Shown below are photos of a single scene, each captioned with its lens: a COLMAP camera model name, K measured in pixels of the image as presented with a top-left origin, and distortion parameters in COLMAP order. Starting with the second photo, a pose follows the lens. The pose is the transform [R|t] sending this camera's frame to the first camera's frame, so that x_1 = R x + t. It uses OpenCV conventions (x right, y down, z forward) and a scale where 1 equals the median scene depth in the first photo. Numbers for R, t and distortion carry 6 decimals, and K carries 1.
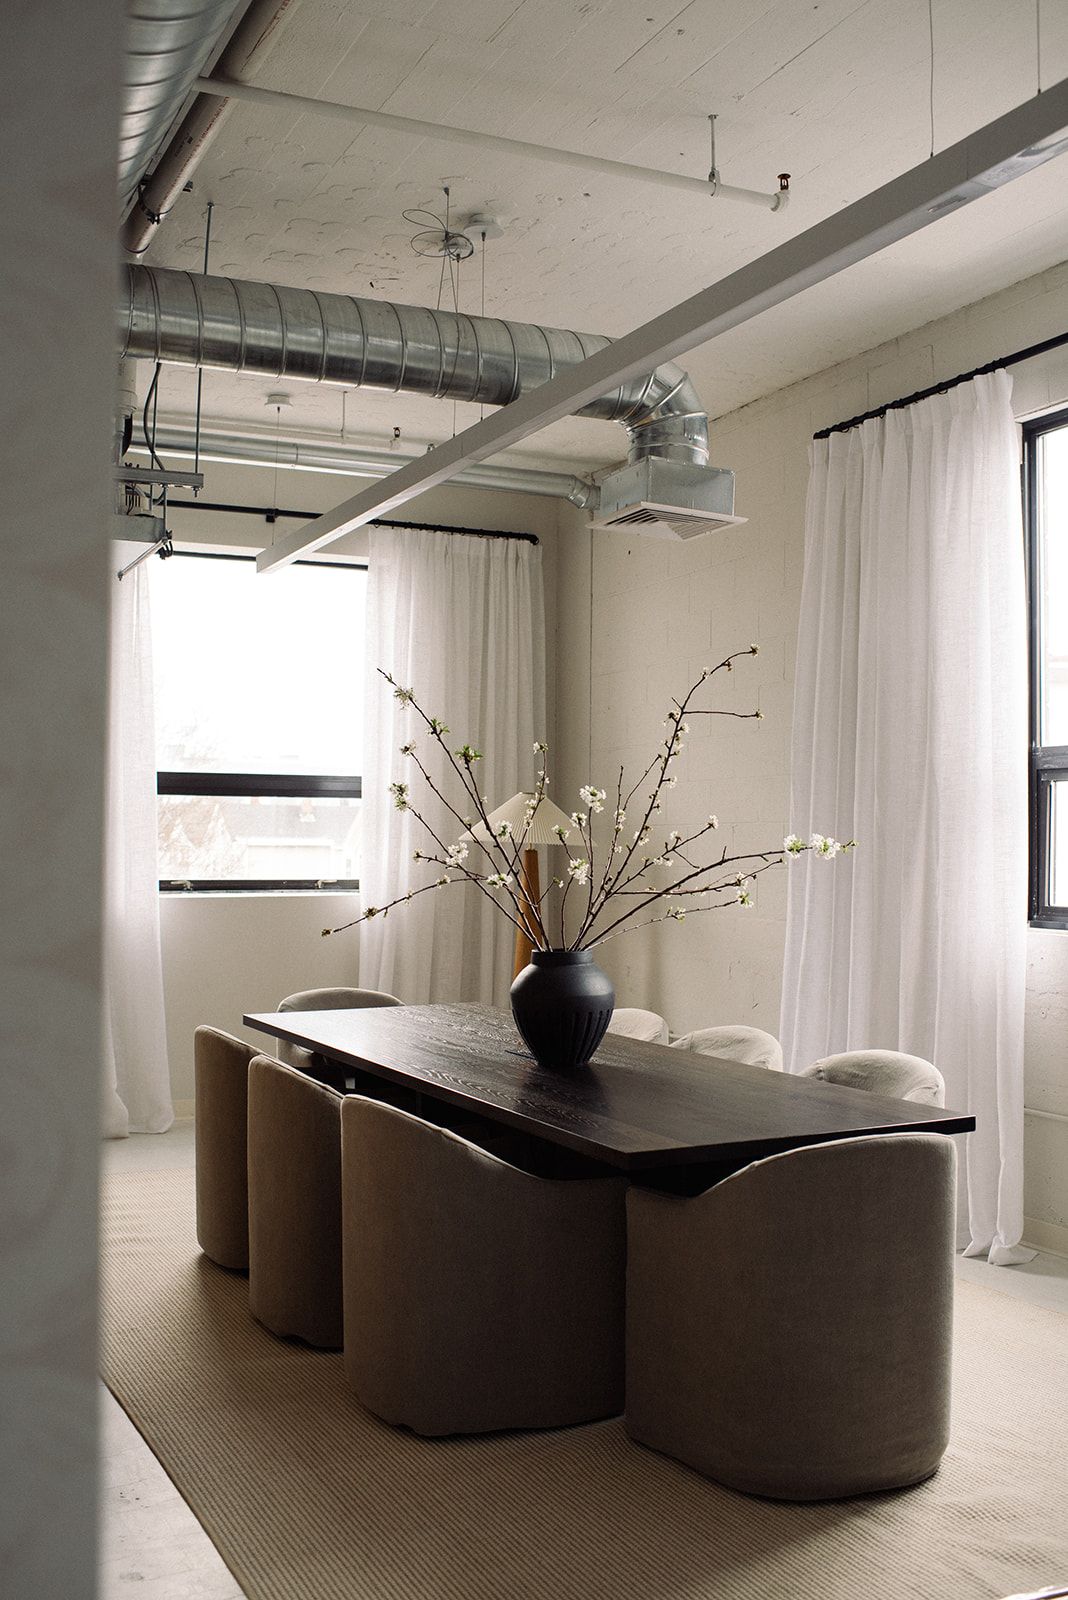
lens RADIAL K [[1652.9, 0, 539.0], [0, 1652.9, 780.4], [0, 0, 1]] dist [-0.107151, 0.112801]
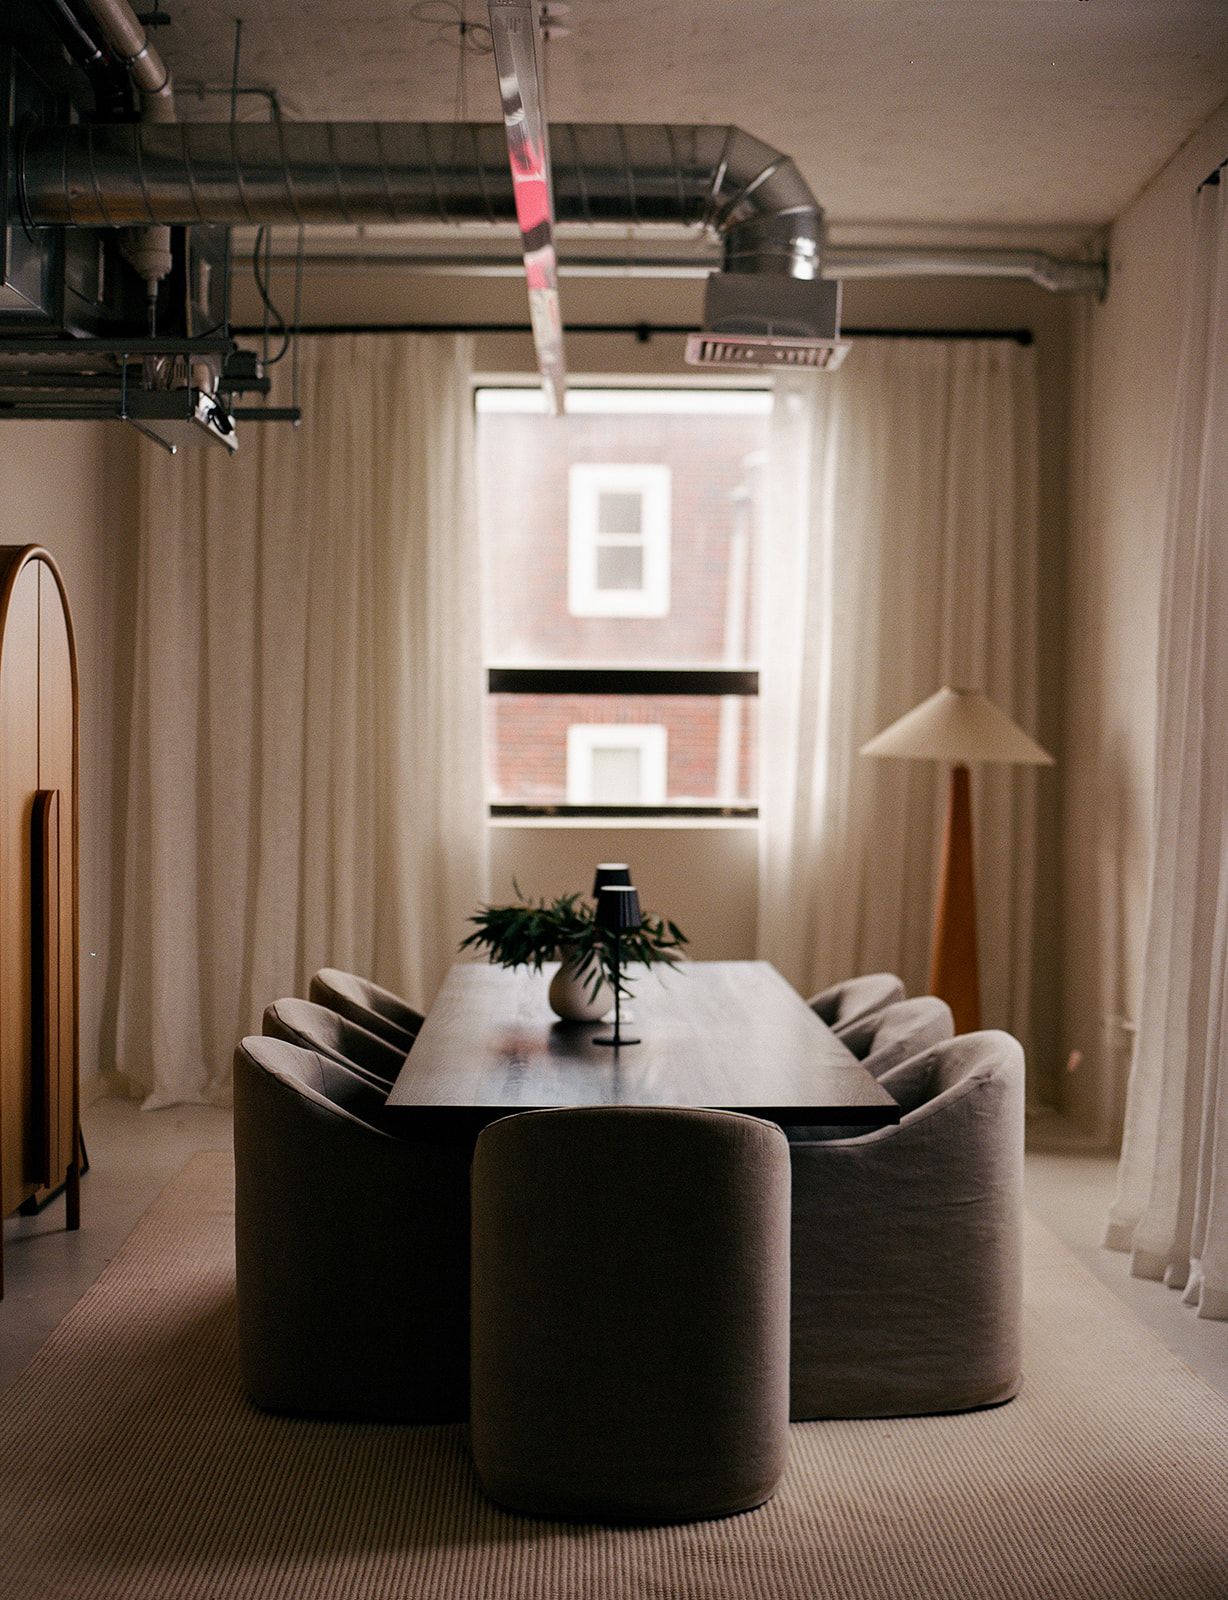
lens RADIAL K [[2443.9, 0, 610.0], [0, 2443.9, 822.4], [0, 0, 1]] dist [0.071284, 0.028193]
pose [[0.912293, 0.016793, -0.409193, 0.440021], [0.009742, 0.997986, 0.062676, -0.006171], [0.409422, -0.061166, 0.910293, -0.099429]]
